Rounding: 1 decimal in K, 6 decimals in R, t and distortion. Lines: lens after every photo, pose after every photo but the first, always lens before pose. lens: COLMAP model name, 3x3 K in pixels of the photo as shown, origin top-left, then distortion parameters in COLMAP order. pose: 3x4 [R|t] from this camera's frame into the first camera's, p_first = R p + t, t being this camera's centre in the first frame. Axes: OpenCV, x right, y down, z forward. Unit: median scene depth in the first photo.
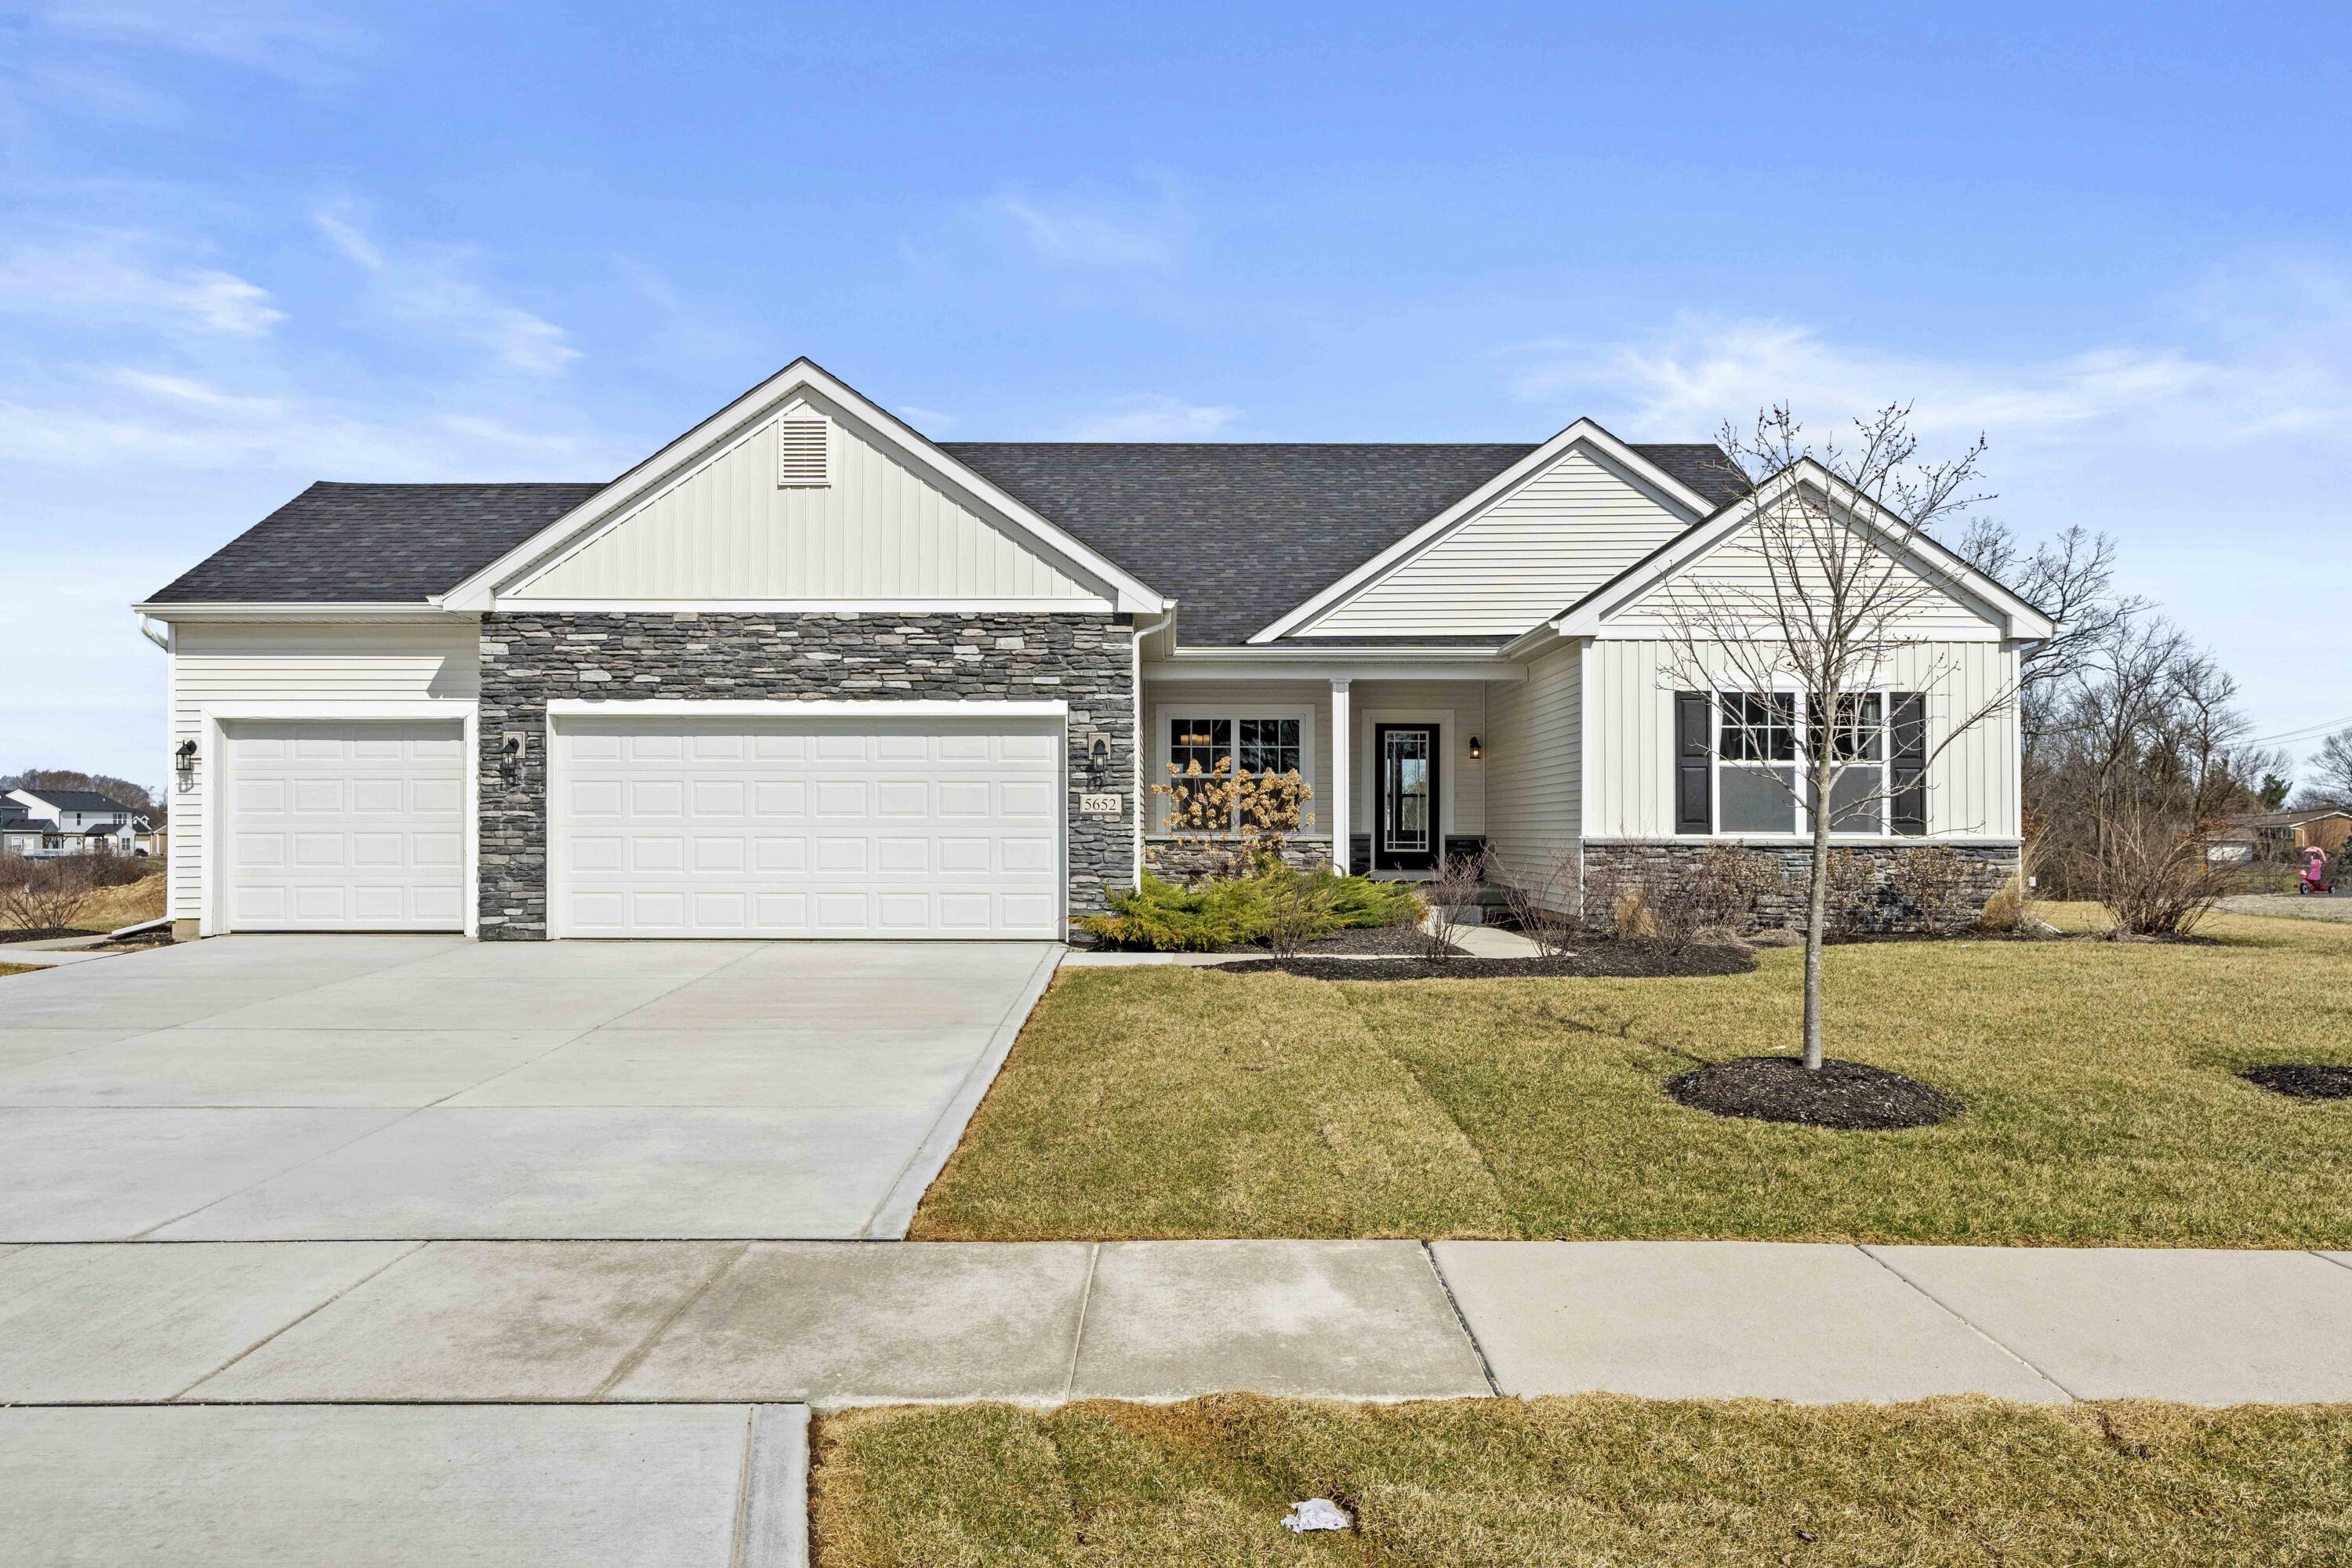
lens RADIAL K [[1579.3, 0, 1176.0], [0, 1579.3, 784.0], [0, 0, 1]] dist [0.005200, 0.000576]
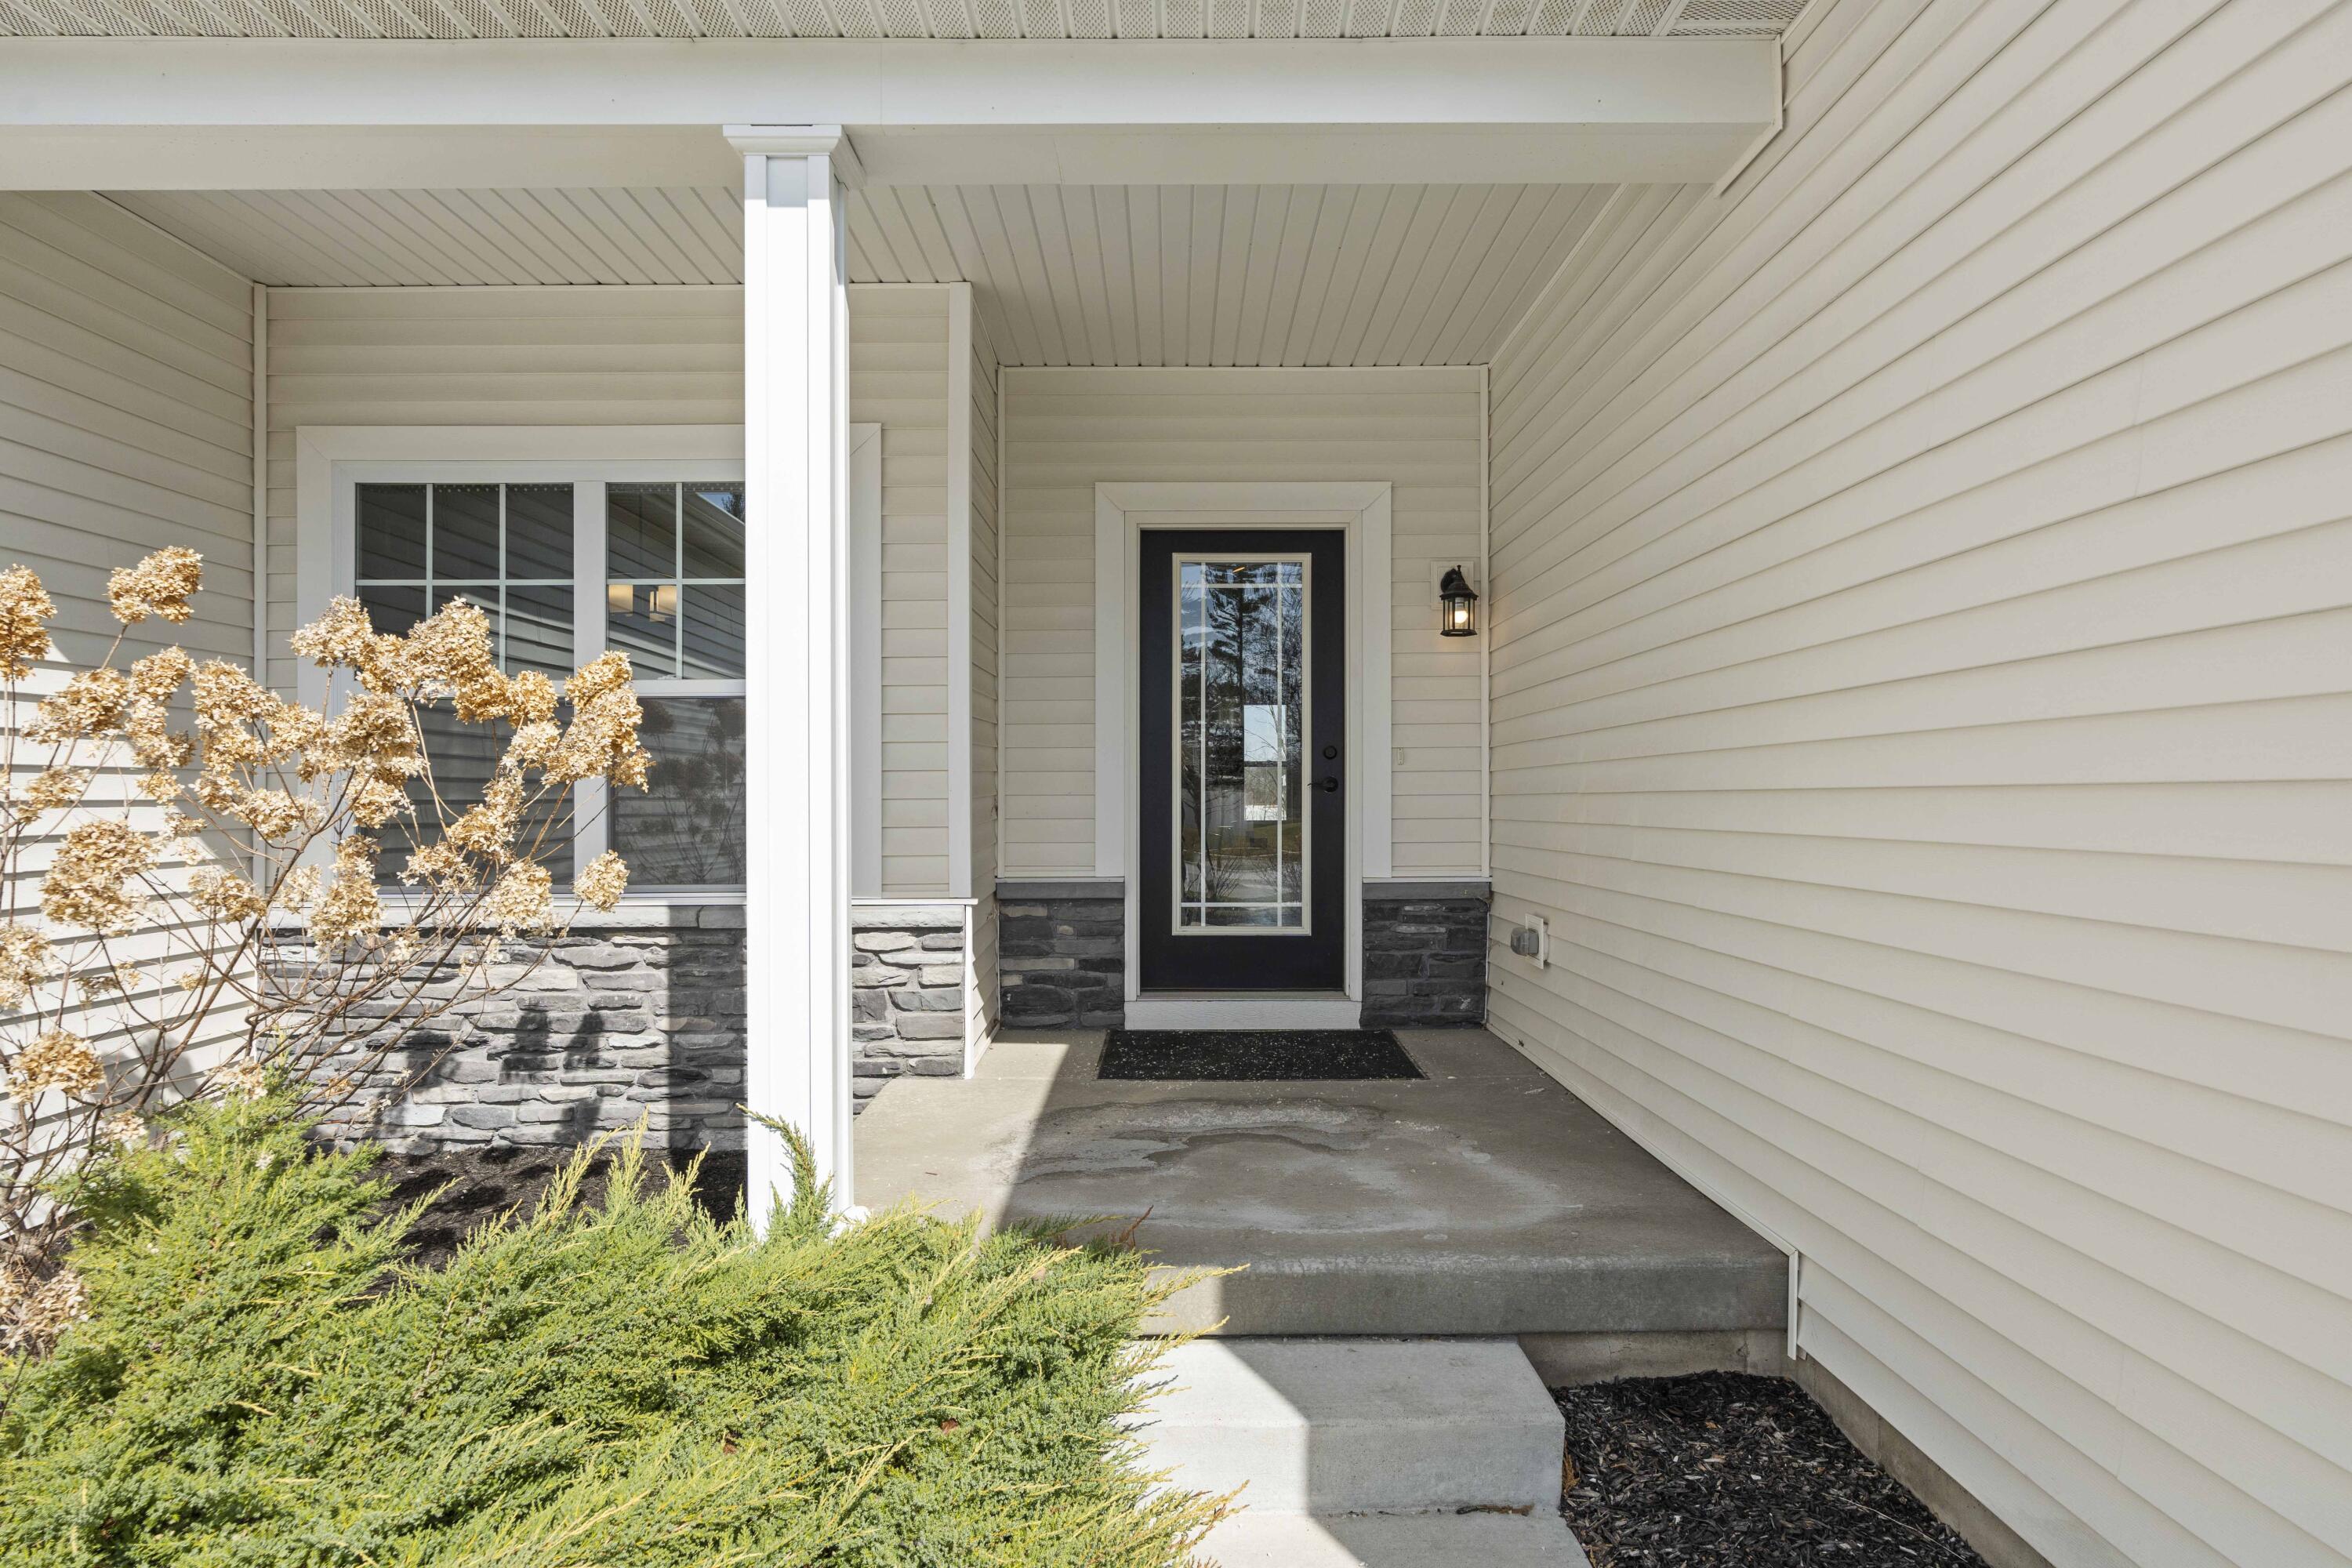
lens RADIAL K [[1330.1, 0, 1176.0], [0, 1330.1, 784.0], [0, 0, 1]] dist [0.002159, 0.000372]
pose [[0.999911, -0.012297, 0.005115, 0.194261], [0.012205, 0.999771, 0.017591, 0.012340], [-0.005330, -0.017527, 0.999832, 1.084335]]
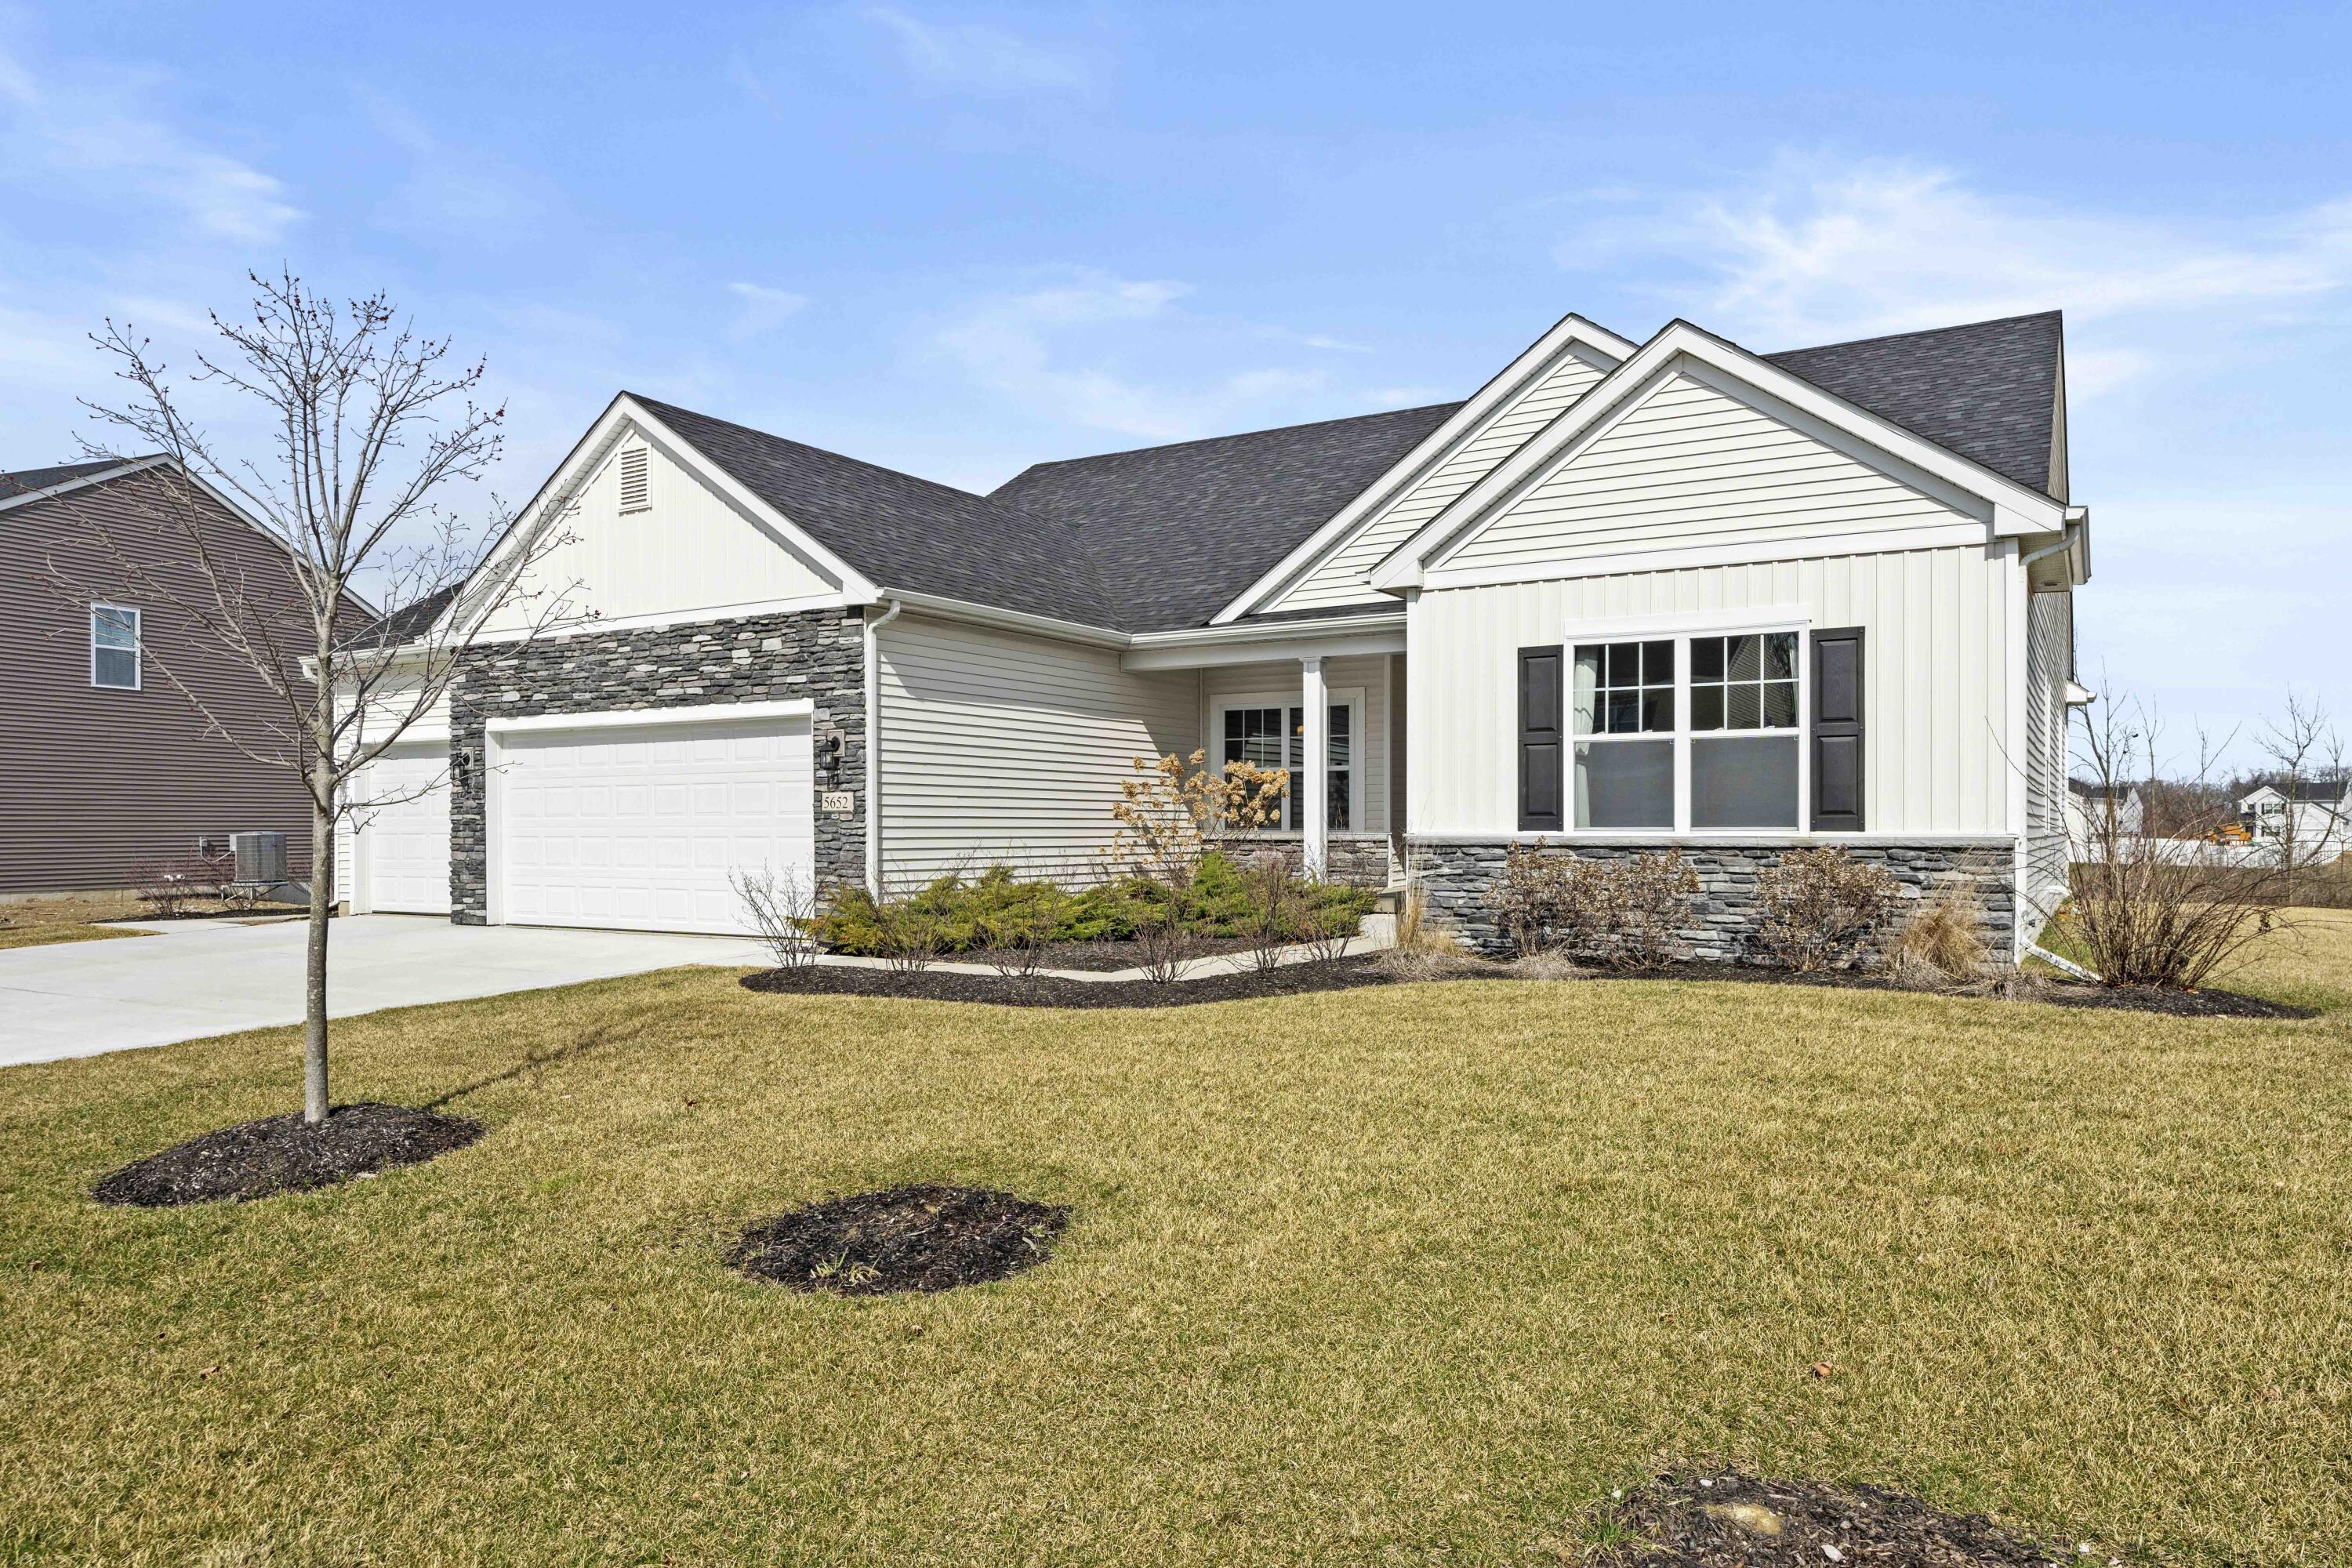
lens RADIAL K [[1536.9, 0, 1176.0], [0, 1536.9, 784.0], [0, 0, 1]] dist [-0.000133, 0.000435]
pose [[0.857853, -0.019056, -0.513542, 0.619542], [0.018778, 0.999807, -0.005731, 0.010735], [0.513553, -0.004727, 0.858045, 0.288719]]
